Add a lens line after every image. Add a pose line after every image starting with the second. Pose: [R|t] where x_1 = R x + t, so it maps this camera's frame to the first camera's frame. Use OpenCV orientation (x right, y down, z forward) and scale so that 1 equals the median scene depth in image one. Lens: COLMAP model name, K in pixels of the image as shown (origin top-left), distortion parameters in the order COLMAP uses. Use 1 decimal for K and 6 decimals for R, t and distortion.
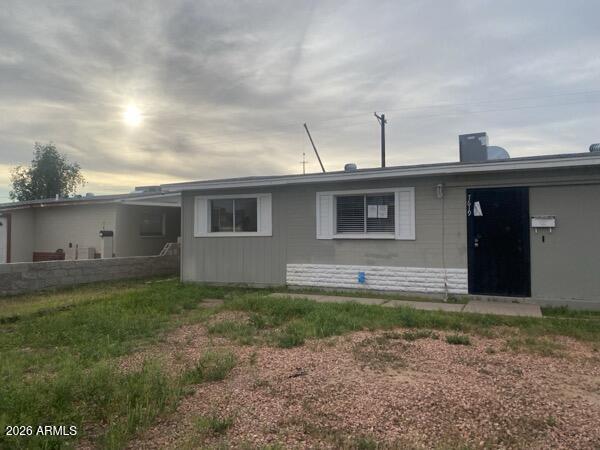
lens RADIAL K [[465.5, 0, 284.6], [0, 465.5, 216.2], [0, 0, 1]] dist [0.045966, -0.062770]
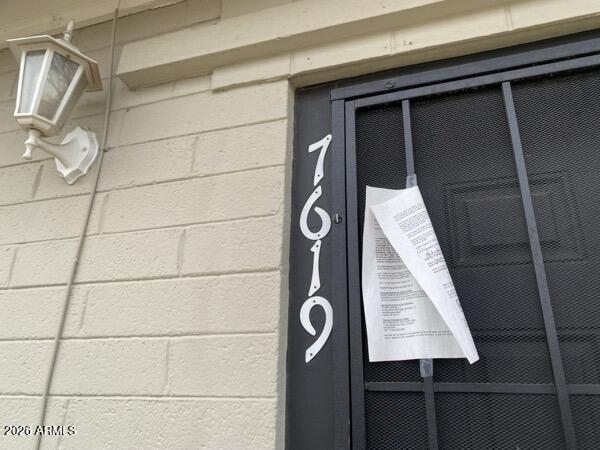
lens RADIAL K [[465.5, 0, 300.7], [0, 465.5, 224.9], [0, 0, 1]] dist [0.045966, -0.062770]
pose [[0.988711, 0.079792, 0.126821, 0.381417], [-0.032191, 0.939764, -0.340305, 0.004733], [-0.146335, 0.332381, 0.931724, 0.922070]]
